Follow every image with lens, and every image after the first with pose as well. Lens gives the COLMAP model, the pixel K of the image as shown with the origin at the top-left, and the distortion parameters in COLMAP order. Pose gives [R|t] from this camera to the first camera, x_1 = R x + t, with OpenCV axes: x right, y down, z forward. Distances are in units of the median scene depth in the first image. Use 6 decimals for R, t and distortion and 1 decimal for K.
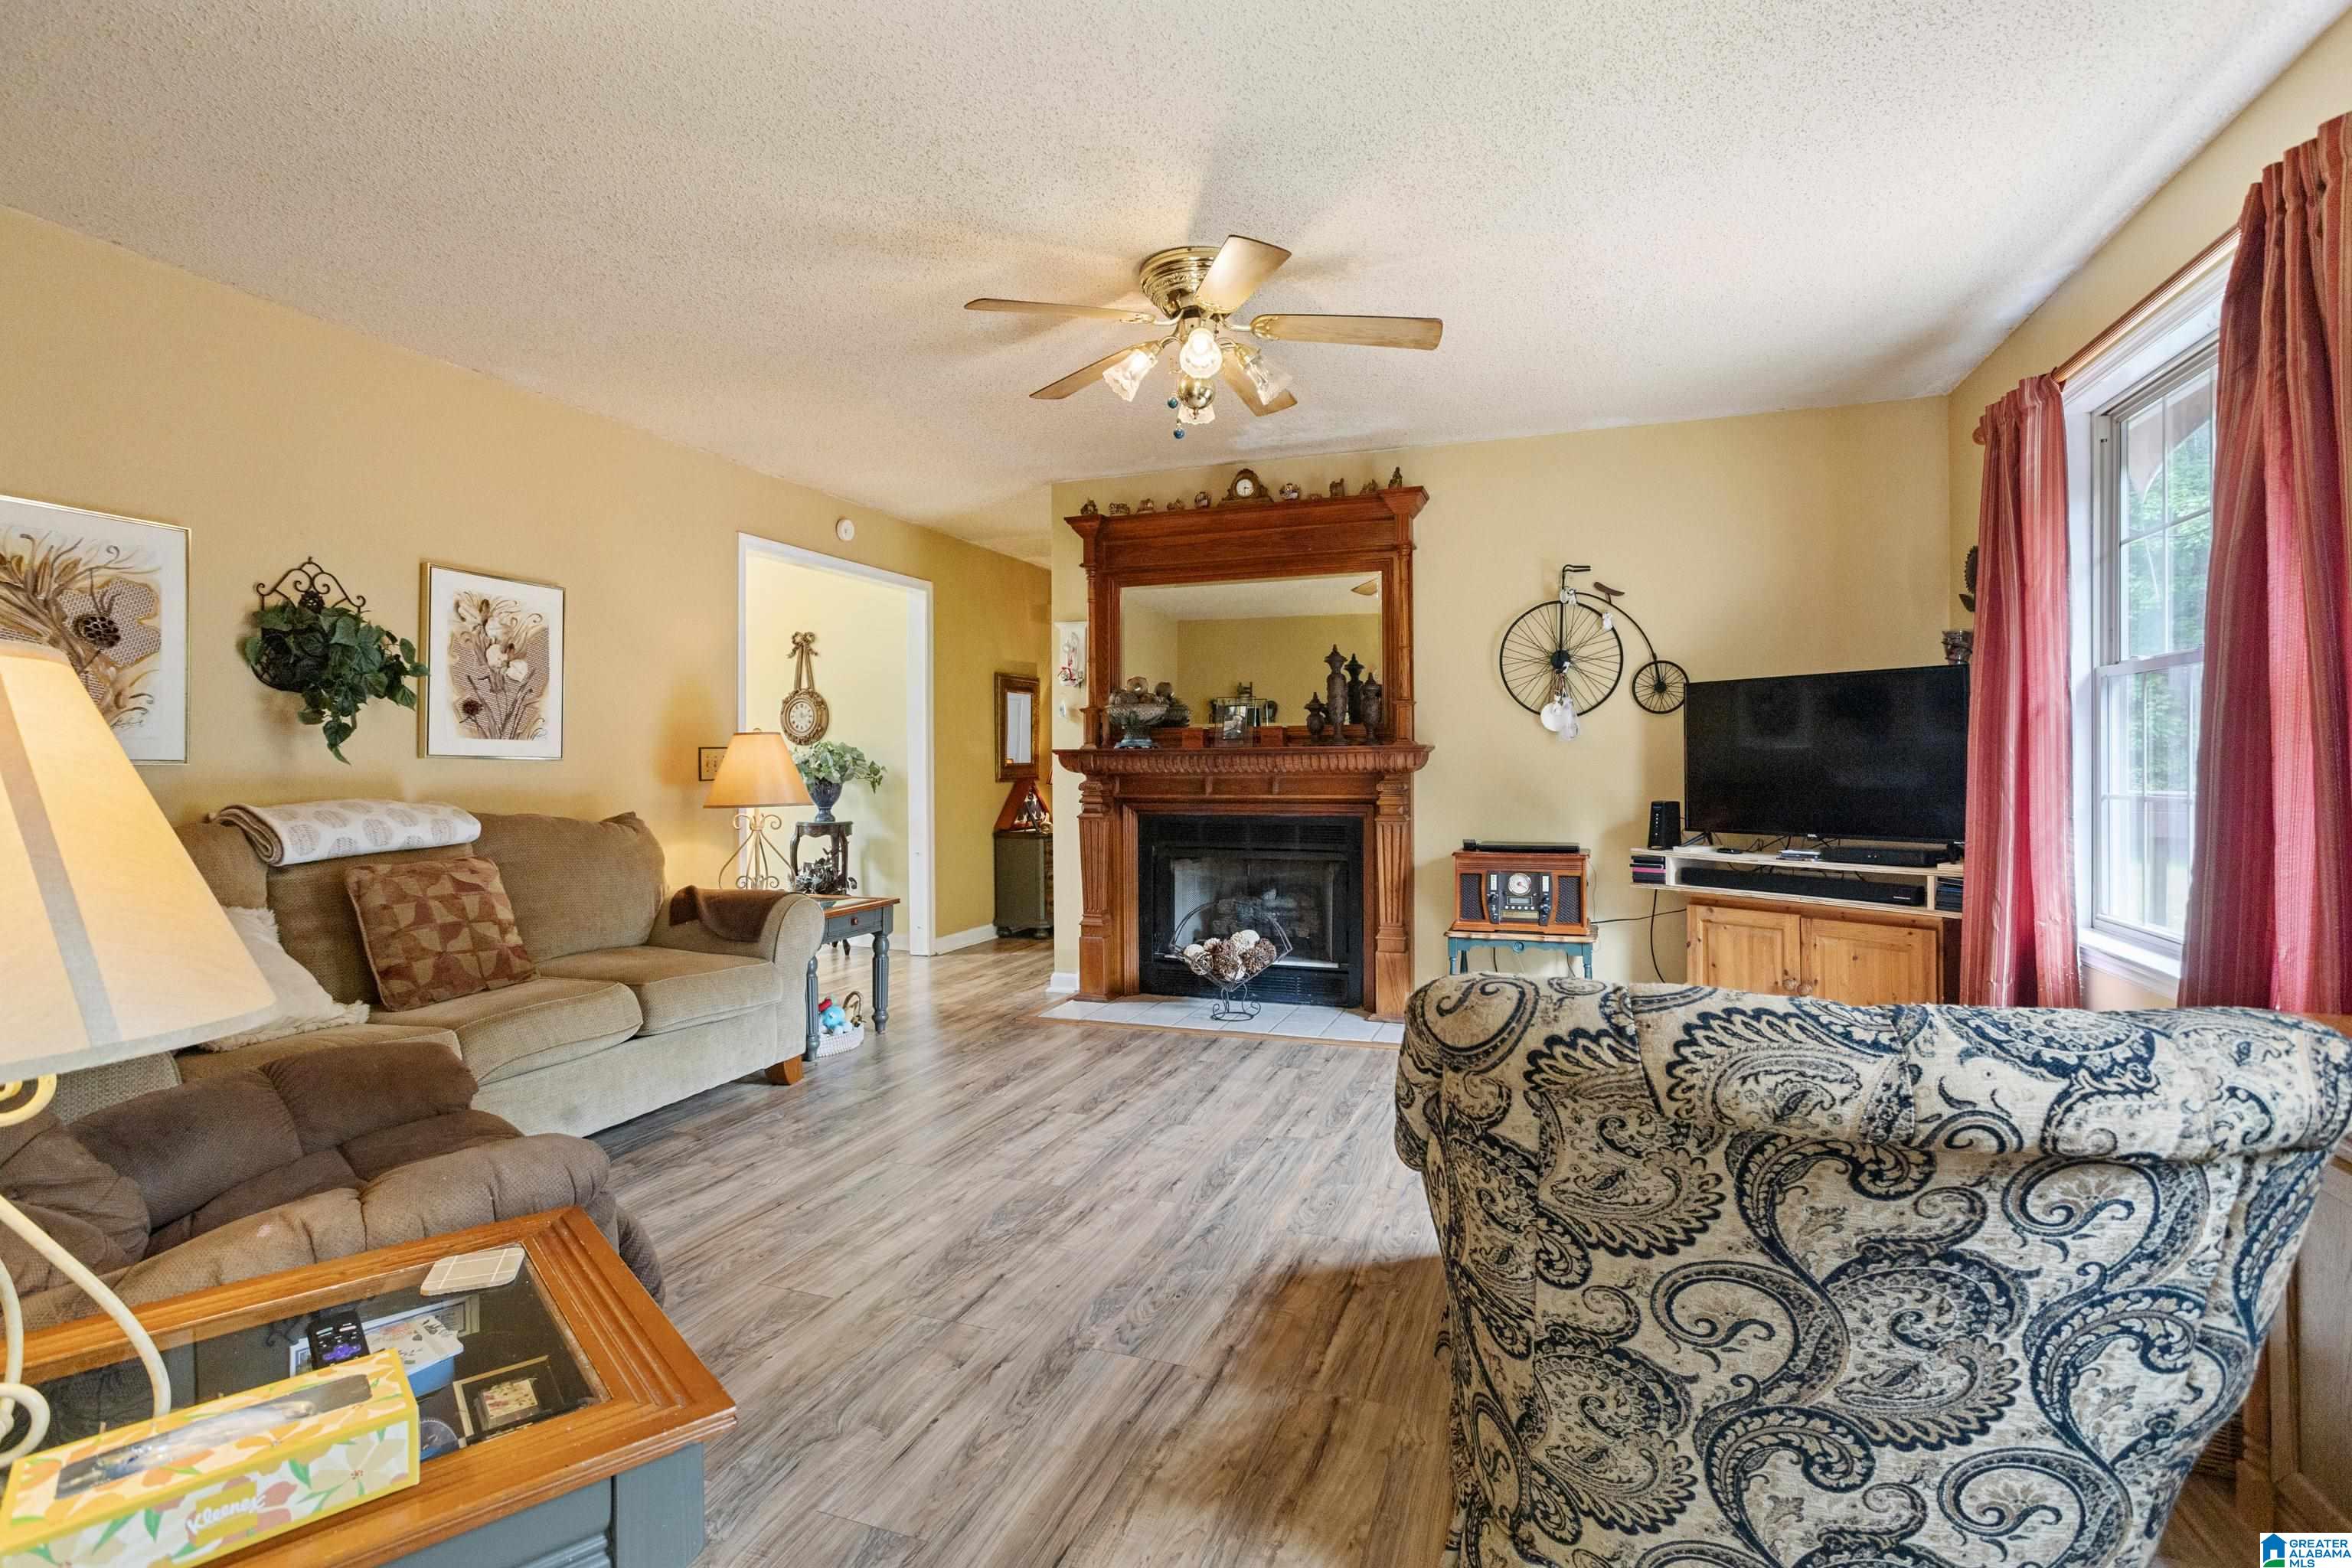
lens RADIAL K [[1143.7, 0, 1162.0], [0, 1143.7, 765.3], [0, 0, 1]] dist [-0.055657, 0.037769]
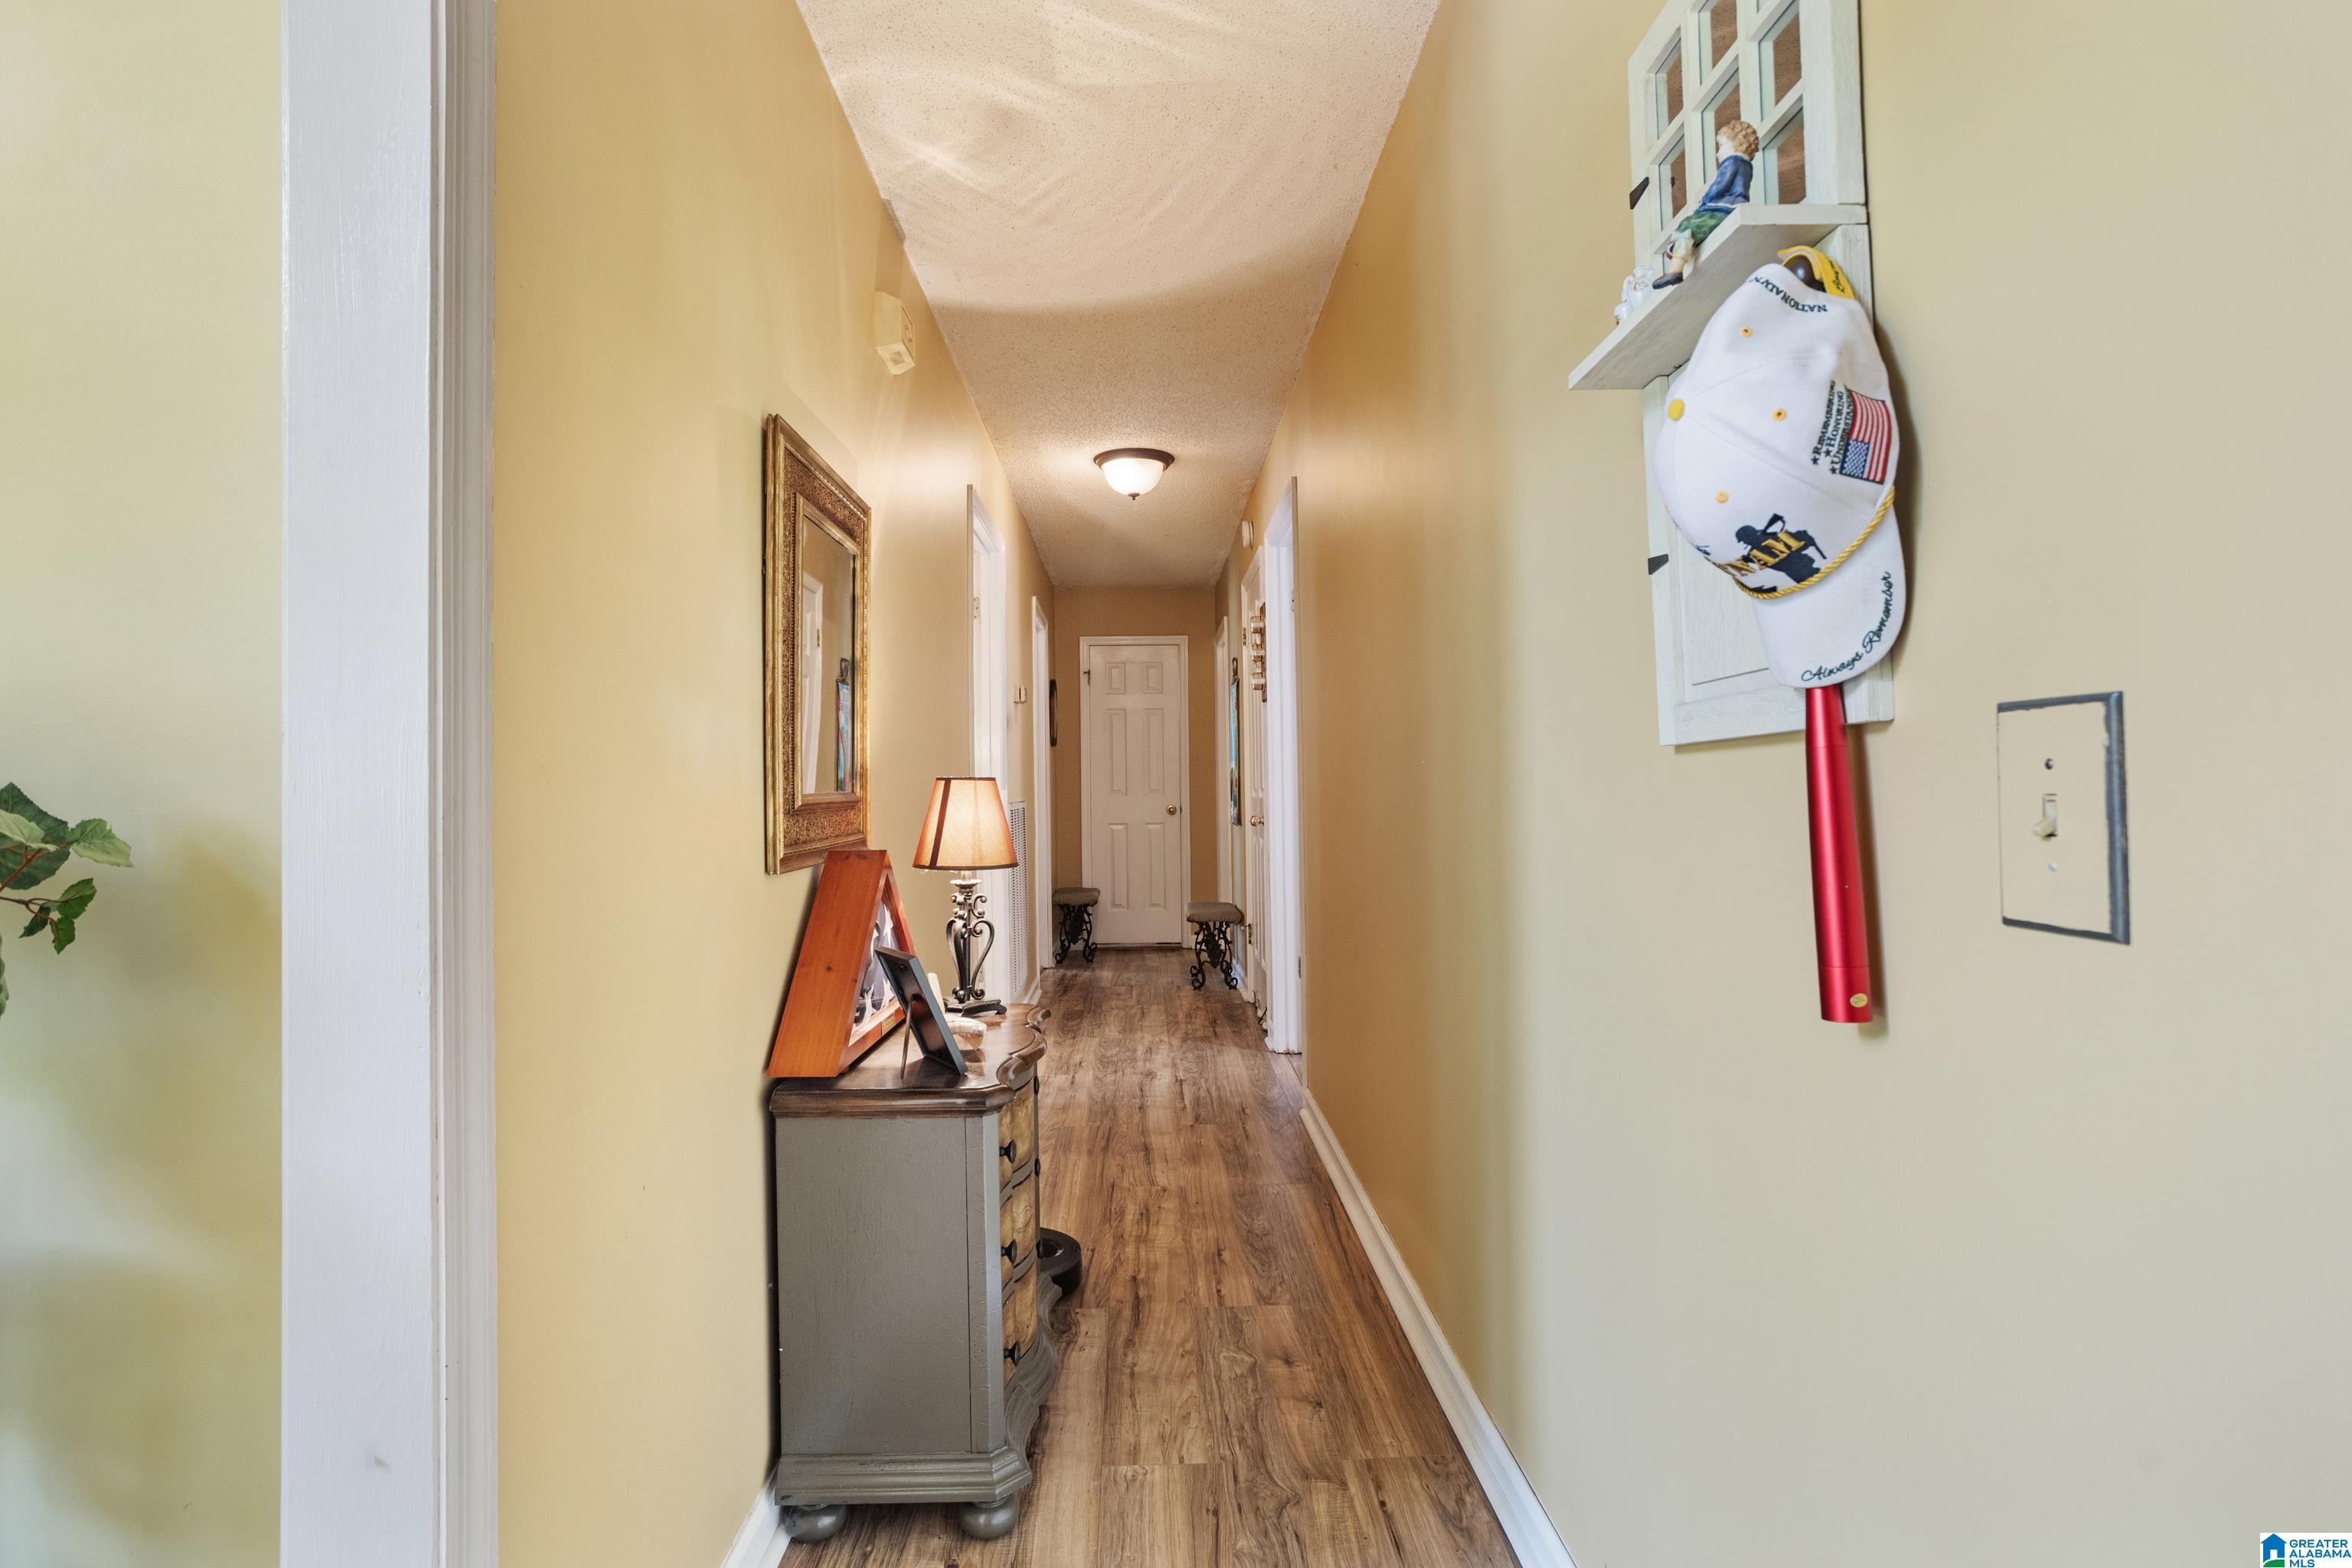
lens RADIAL K [[1143.7, 0, 1162.0], [0, 1143.7, 765.3], [0, 0, 1]] dist [-0.055657, 0.037769]
pose [[0.933550, 0.000930, 0.358447, -0.211111], [0.008352, 0.999669, -0.024346, -0.002148], [-0.358351, 0.025722, 0.933233, 1.032204]]
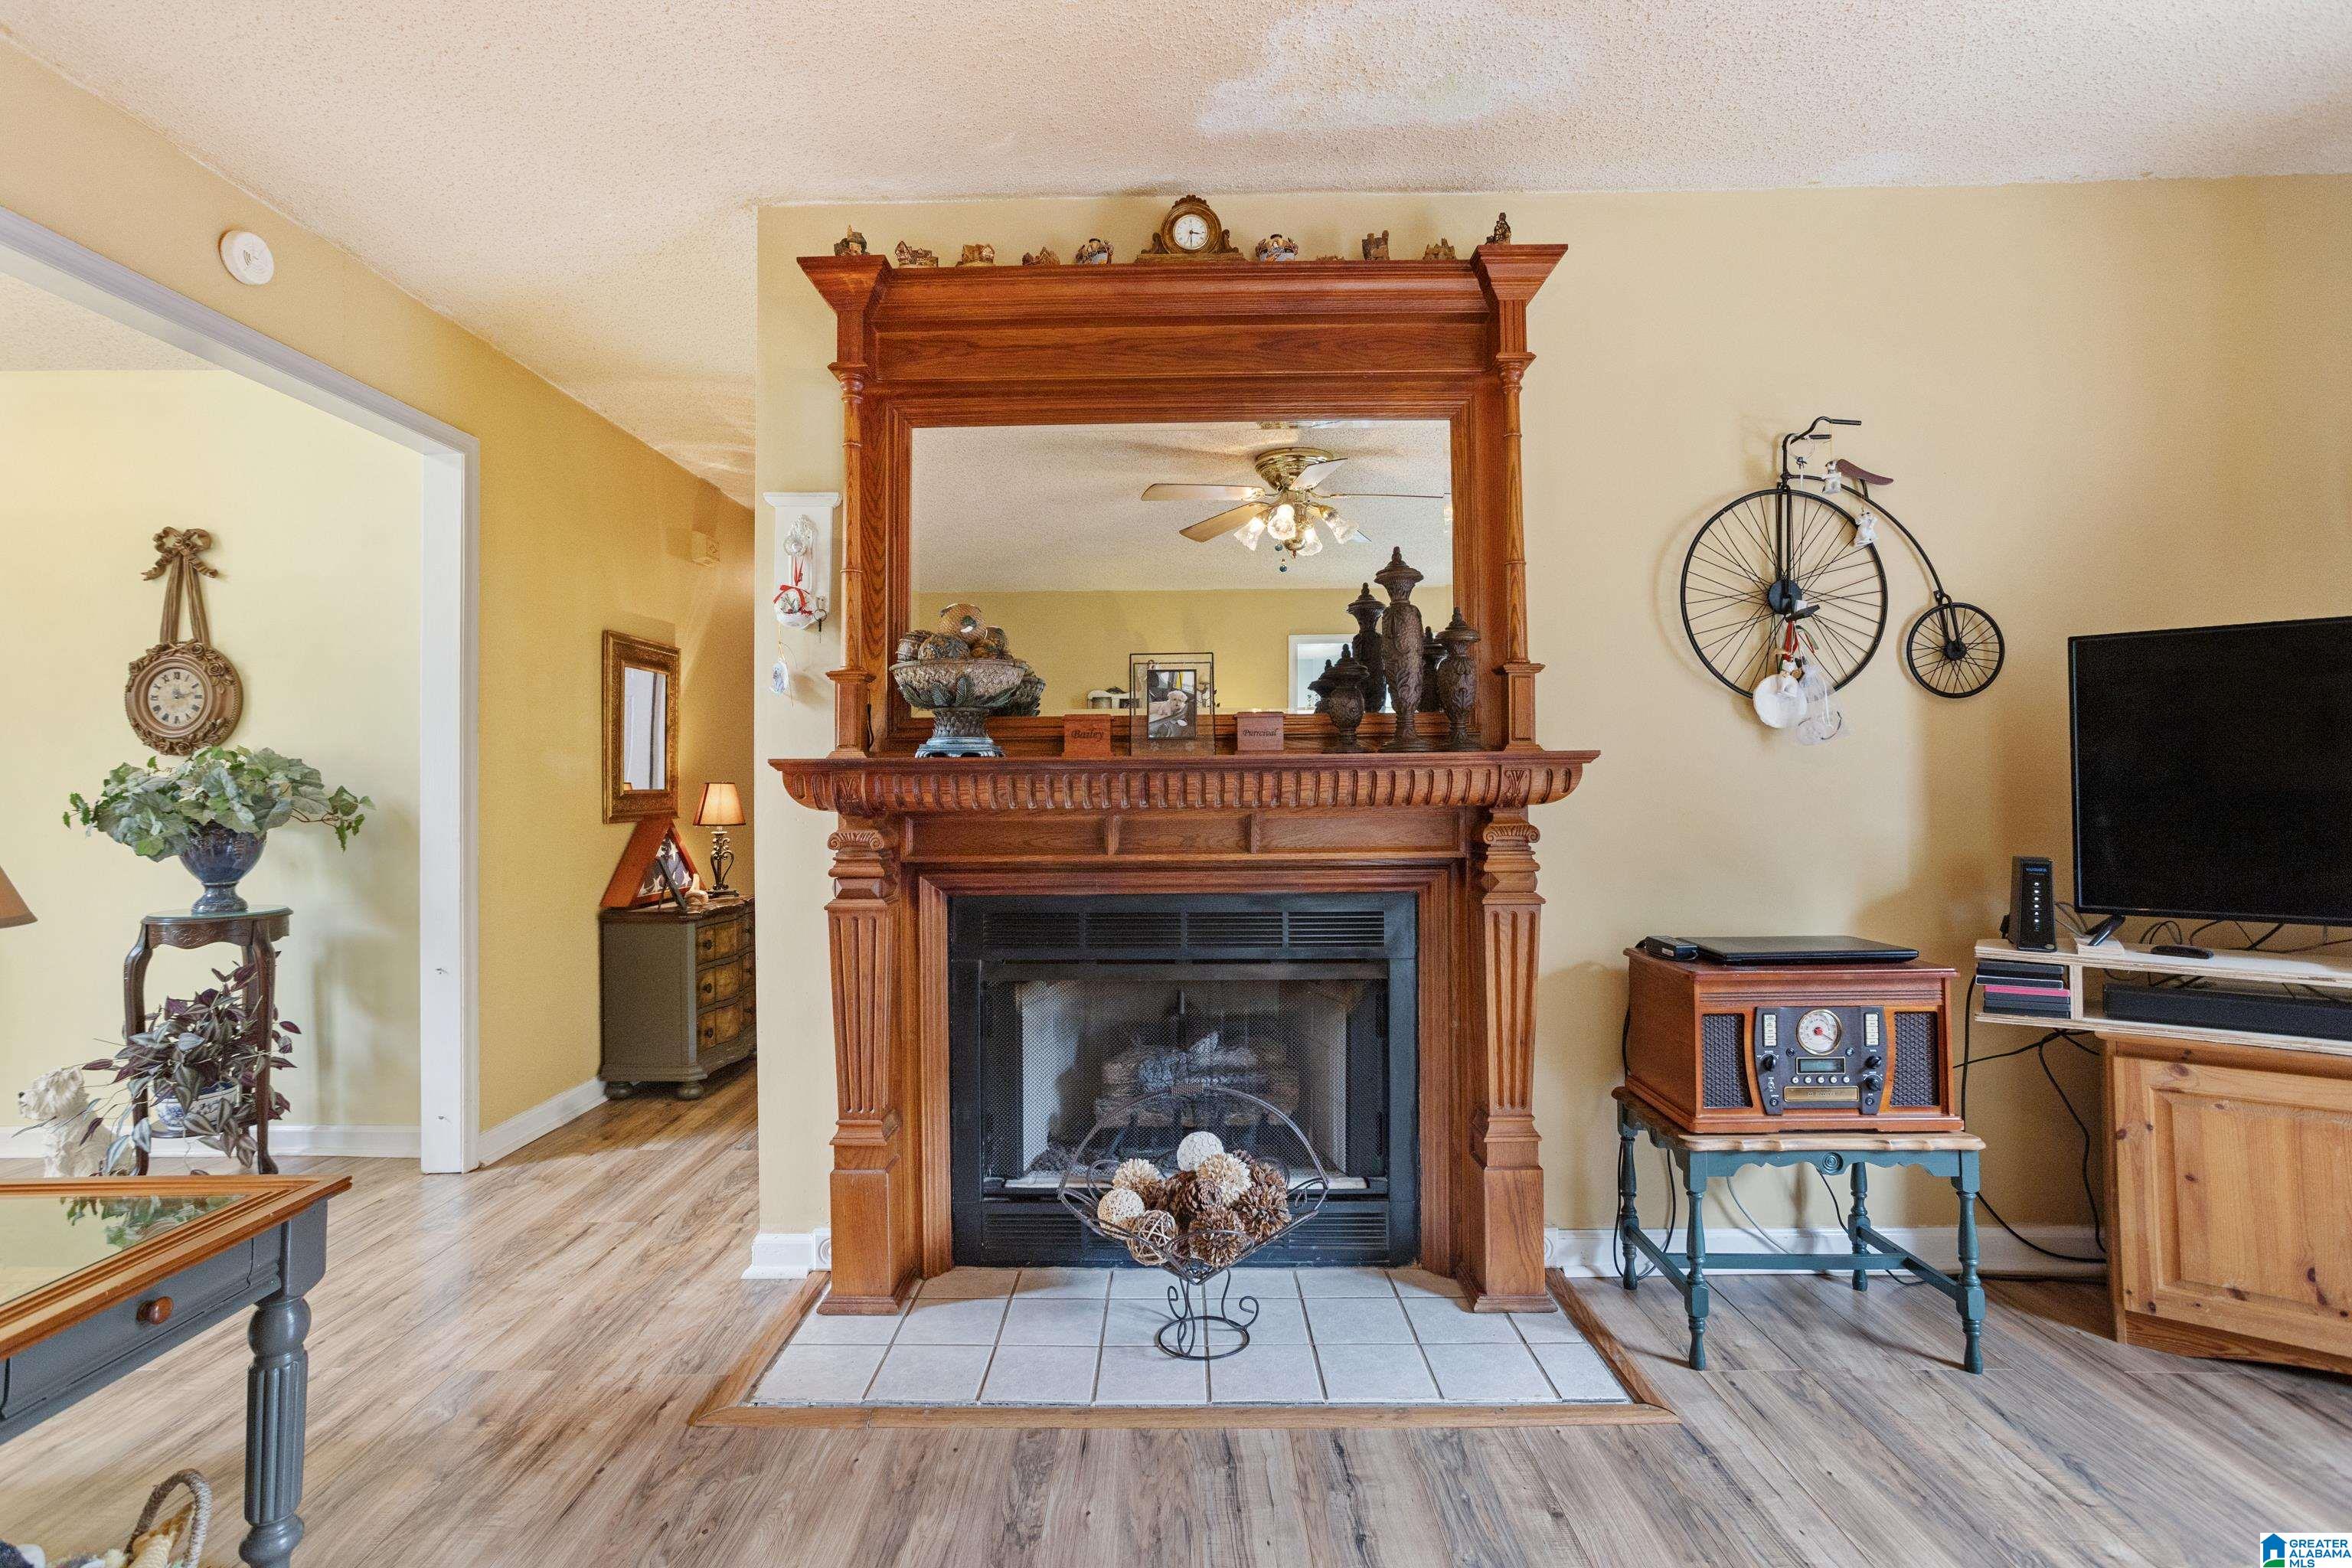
lens RADIAL K [[1143.7, 0, 1162.0], [0, 1143.7, 765.3], [0, 0, 1]] dist [-0.055657, 0.037769]
pose [[0.943117, 0.004122, 0.332435, -0.097799], [0.003488, 0.999745, -0.022290, -0.000973], [-0.332442, 0.022181, 0.942863, 0.525816]]
